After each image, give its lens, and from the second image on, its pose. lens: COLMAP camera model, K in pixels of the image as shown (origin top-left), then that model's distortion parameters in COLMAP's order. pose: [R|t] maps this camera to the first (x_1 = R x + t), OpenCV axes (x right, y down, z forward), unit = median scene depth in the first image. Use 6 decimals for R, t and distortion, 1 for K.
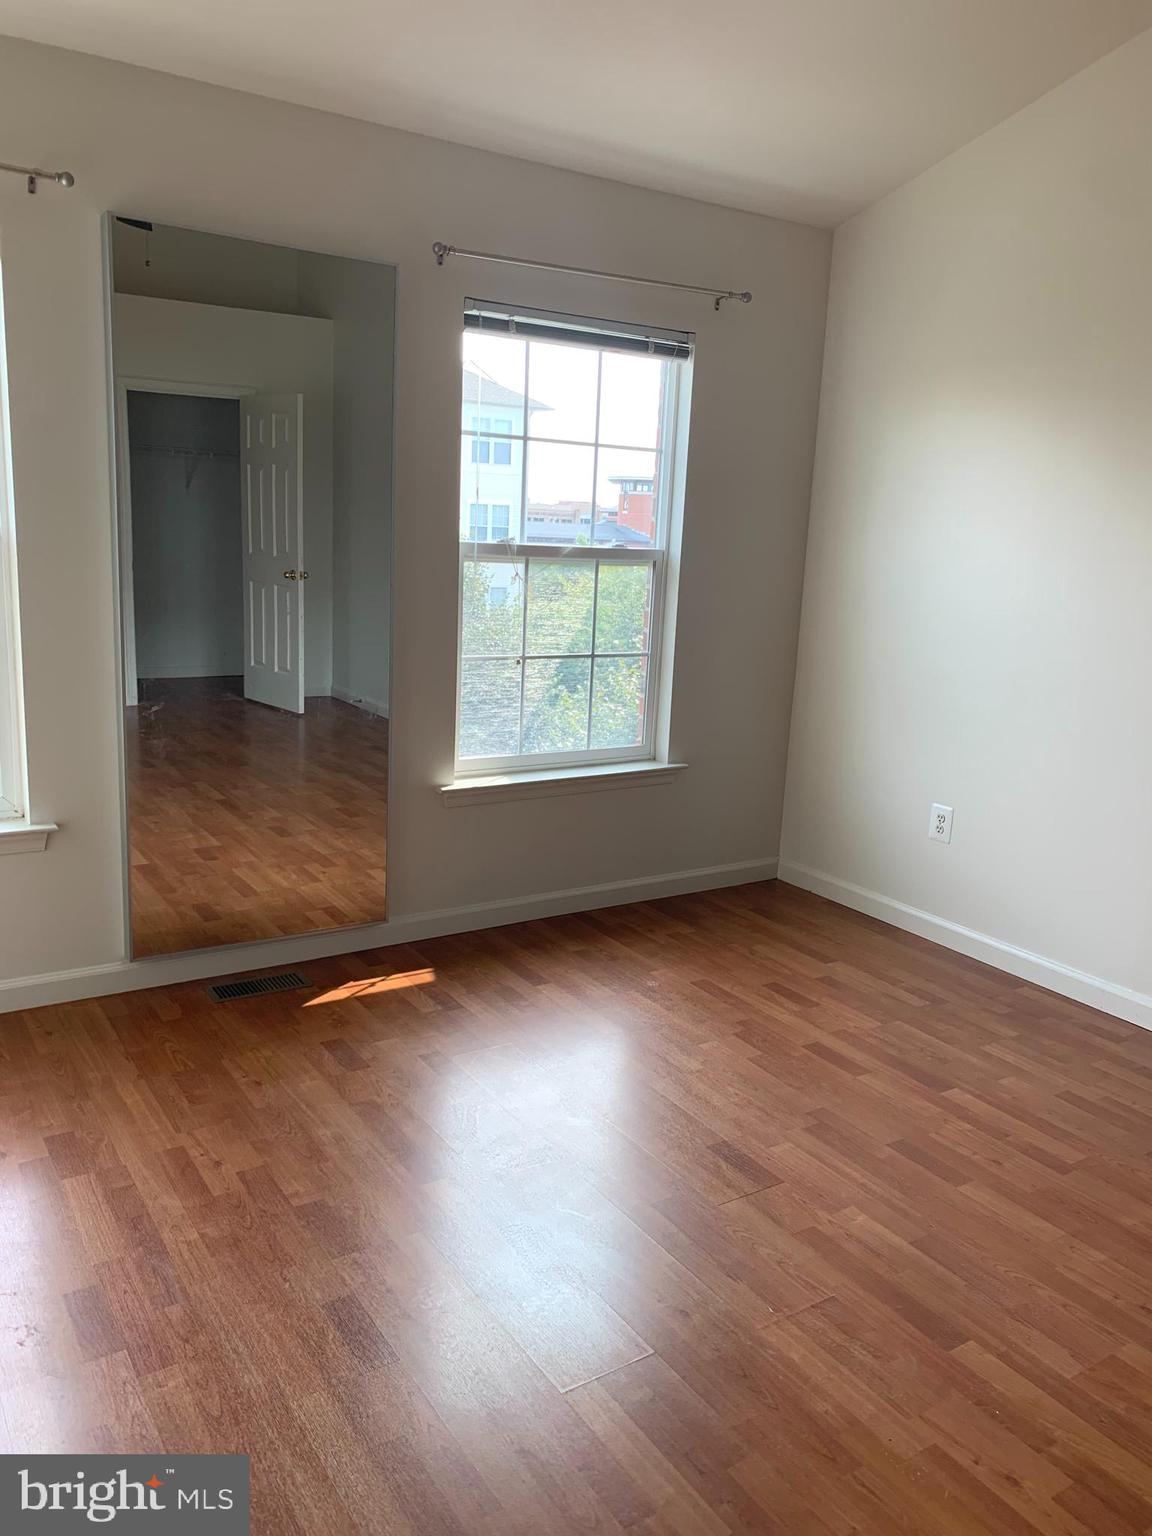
lens RADIAL K [[1173.3, 0, 558.4], [0, 1173.3, 769.9], [0, 0, 1]] dist [0.005388, 0.005986]
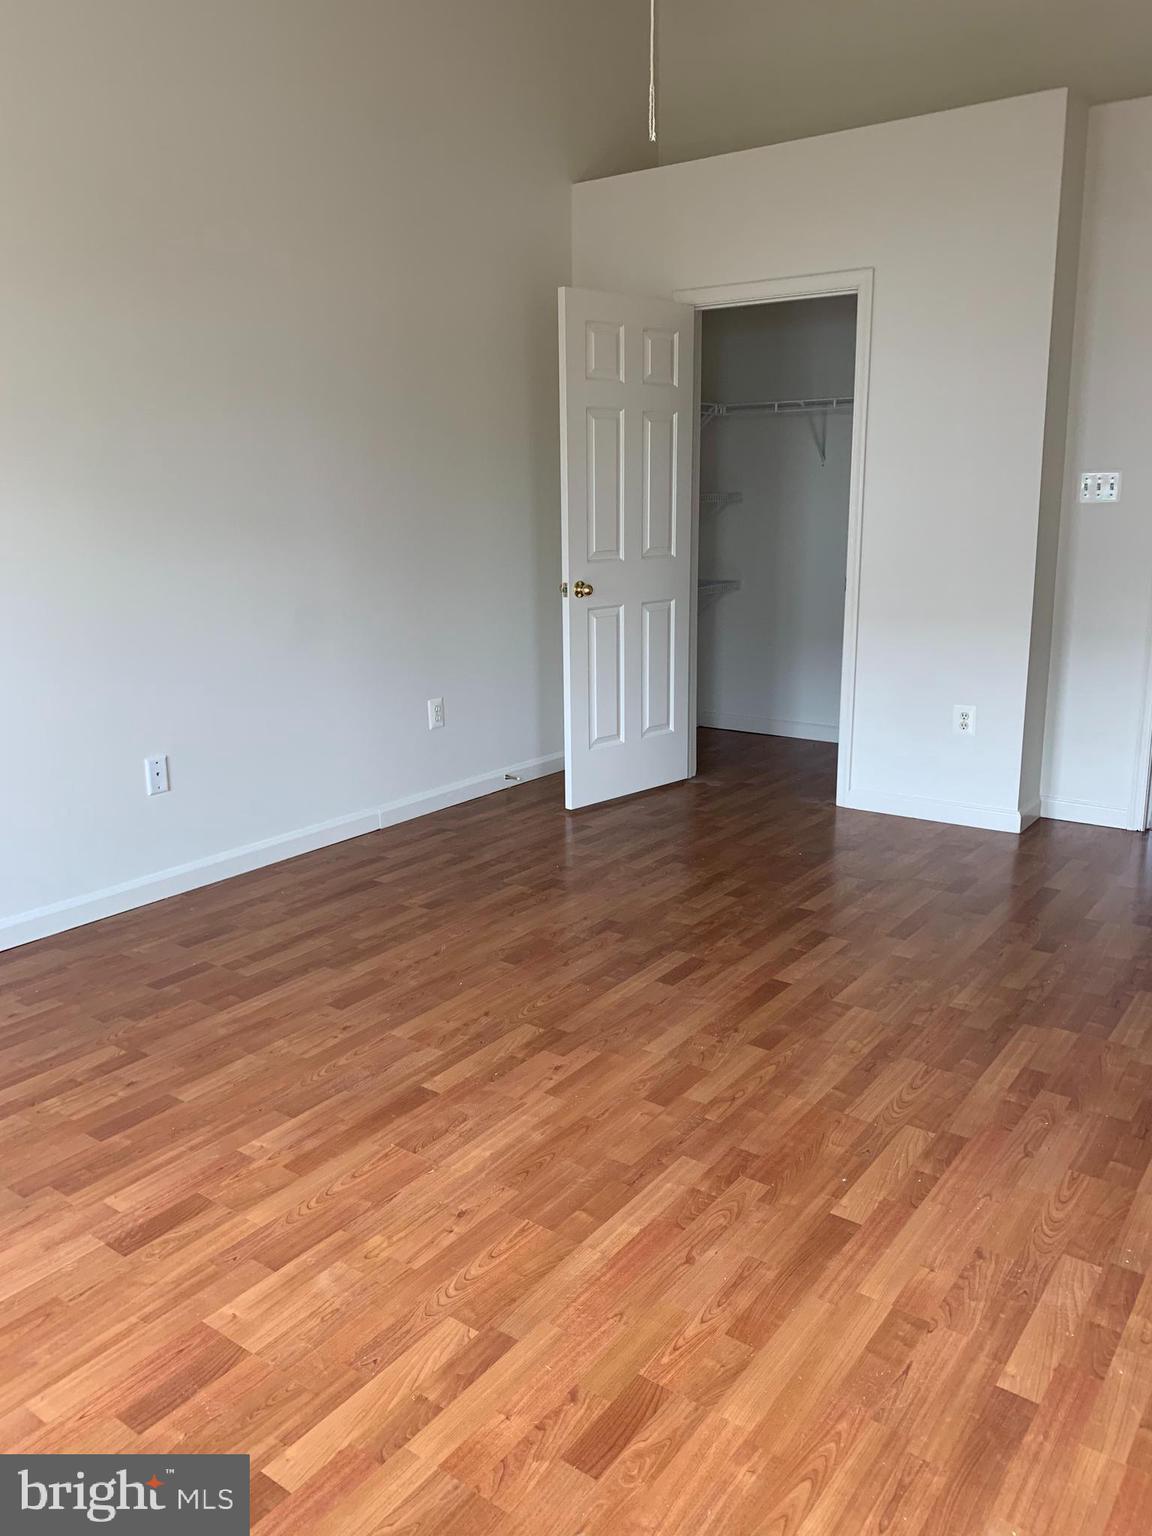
lens RADIAL K [[1173.3, 0, 558.4], [0, 1173.3, 769.9], [0, 0, 1]] dist [0.005388, 0.005986]
pose [[-0.352696, -0.255719, 0.900118, -0.574204], [0.188729, 0.922726, 0.336092, -0.179912], [-0.916508, 0.288417, -0.277181, 0.821518]]
